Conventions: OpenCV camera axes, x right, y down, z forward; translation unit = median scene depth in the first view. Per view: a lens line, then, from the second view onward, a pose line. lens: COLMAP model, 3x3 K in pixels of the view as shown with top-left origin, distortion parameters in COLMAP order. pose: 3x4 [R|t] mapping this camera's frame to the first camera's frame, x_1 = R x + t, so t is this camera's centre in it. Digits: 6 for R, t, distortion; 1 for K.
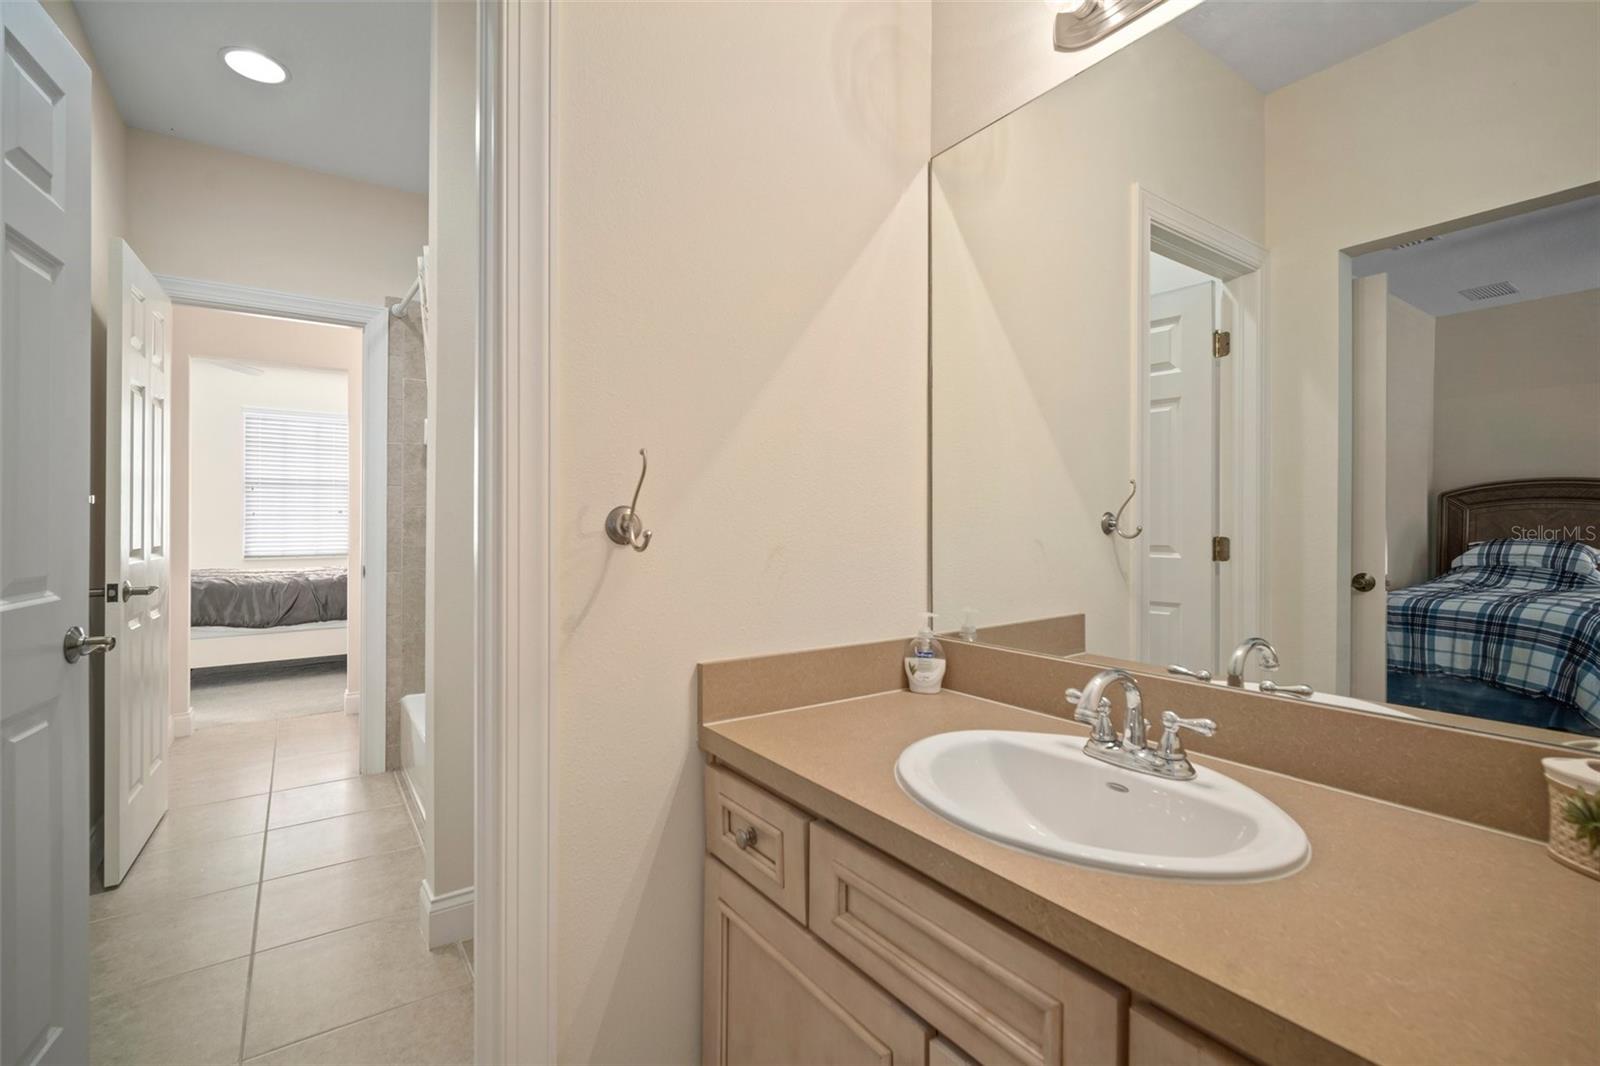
lens RADIAL K [[704.1, 0, 797.8], [0, 704.1, 523.1], [0, 0, 1]] dist [-0.015735, 0.005970]
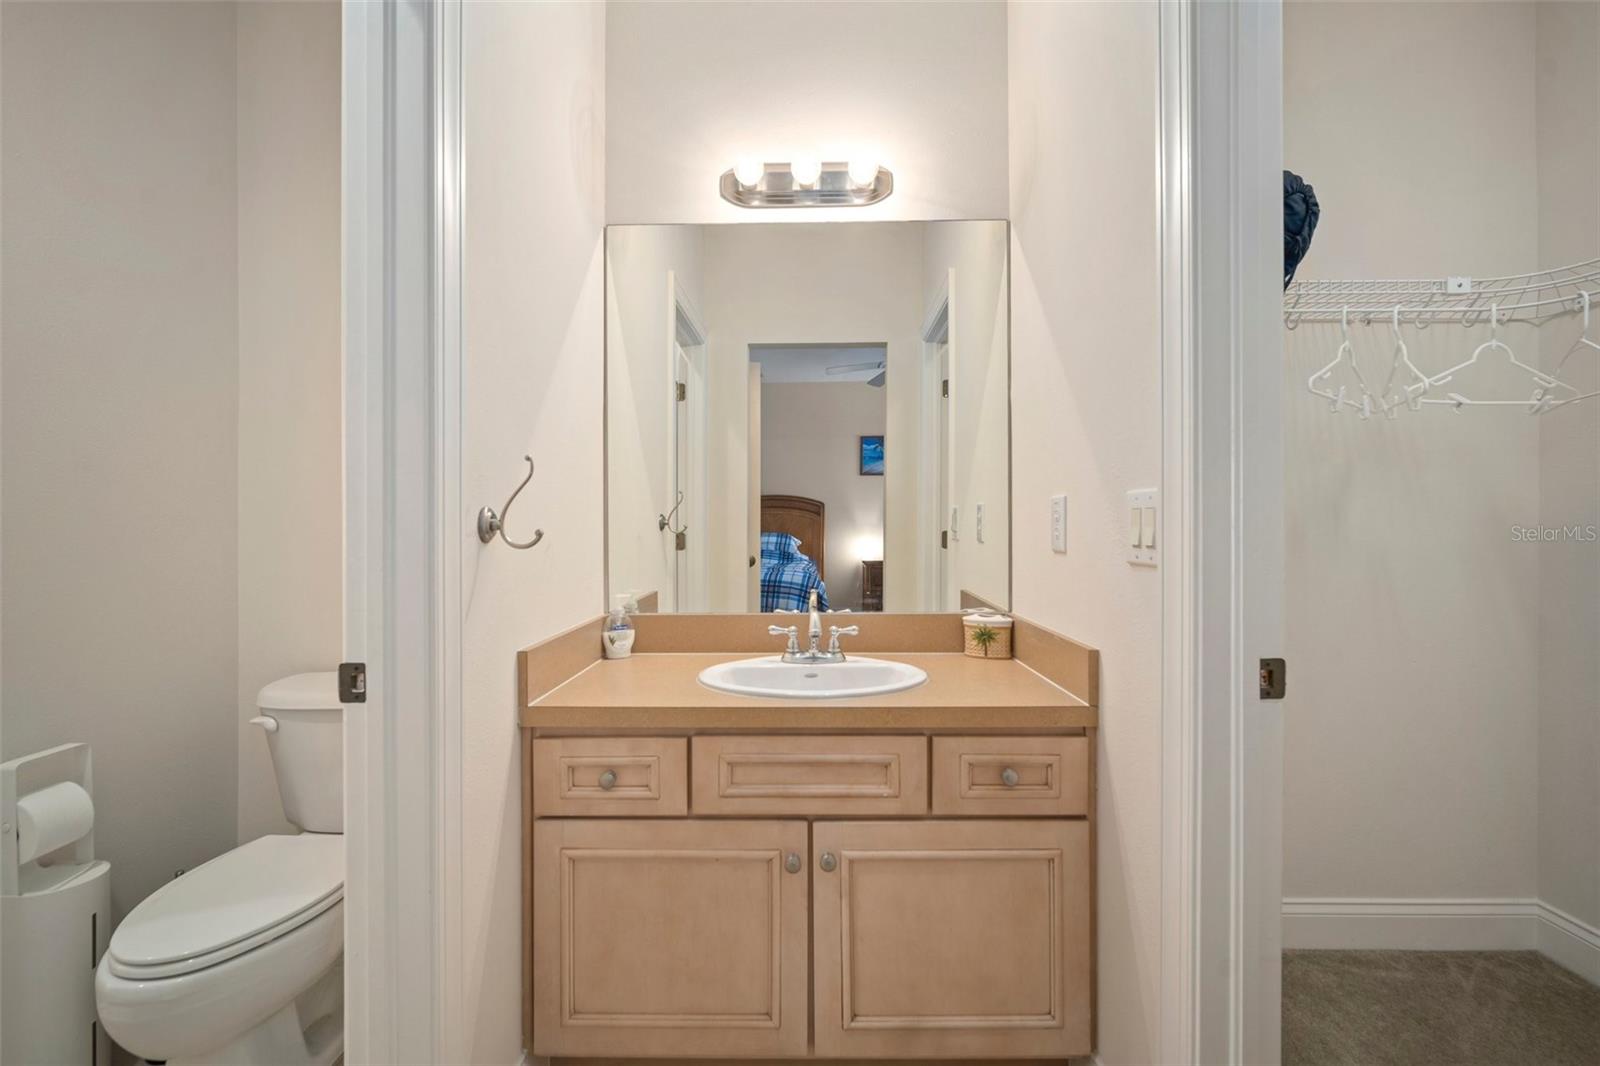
lens RADIAL K [[704.1, 0, 797.8], [0, 704.1, 523.1], [0, 0, 1]] dist [-0.015735, 0.005970]
pose [[0.588098, -0.003758, 0.808781, -0.646069], [0.005490, 0.999985, 0.000654, 0.001796], [-0.808771, 0.004055, 0.588110, 0.008232]]
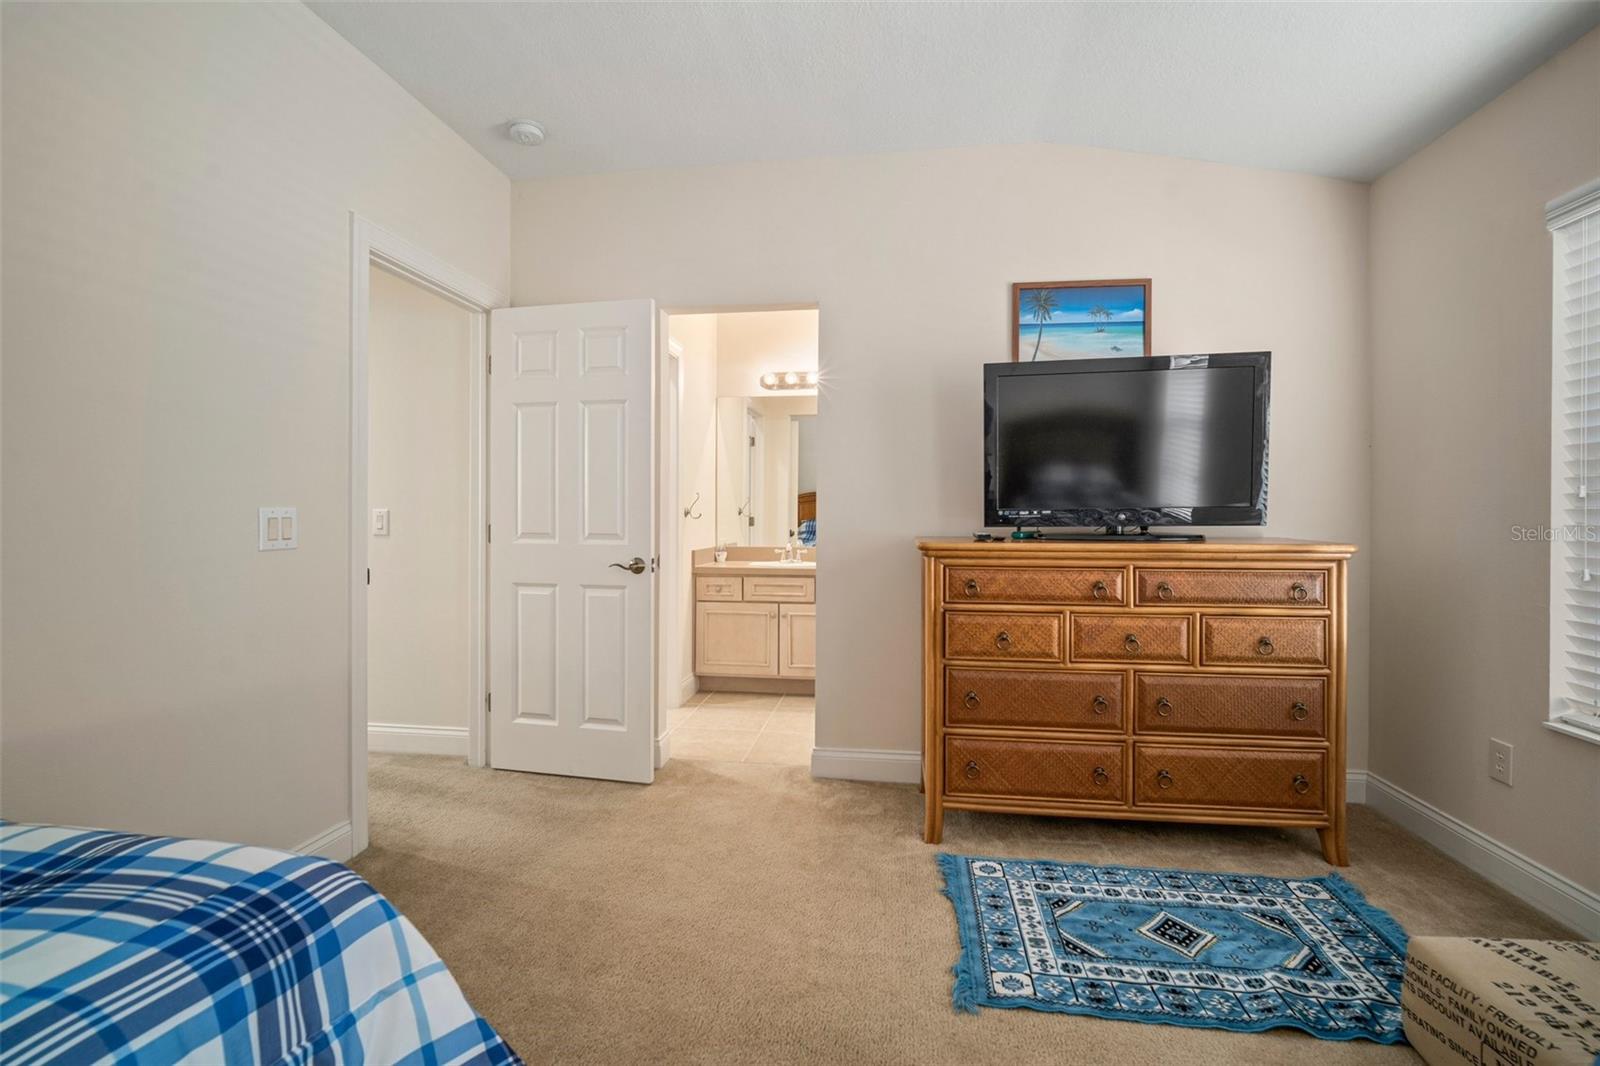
lens RADIAL K [[704.1, 0, 797.8], [0, 704.1, 523.1], [0, 0, 1]] dist [-0.015735, 0.005970]
pose [[0.687450, -0.009730, 0.726167, -2.004598], [-0.002481, 0.999873, 0.015746, 0.001904], [-0.726228, -0.012626, 0.687338, -1.565999]]
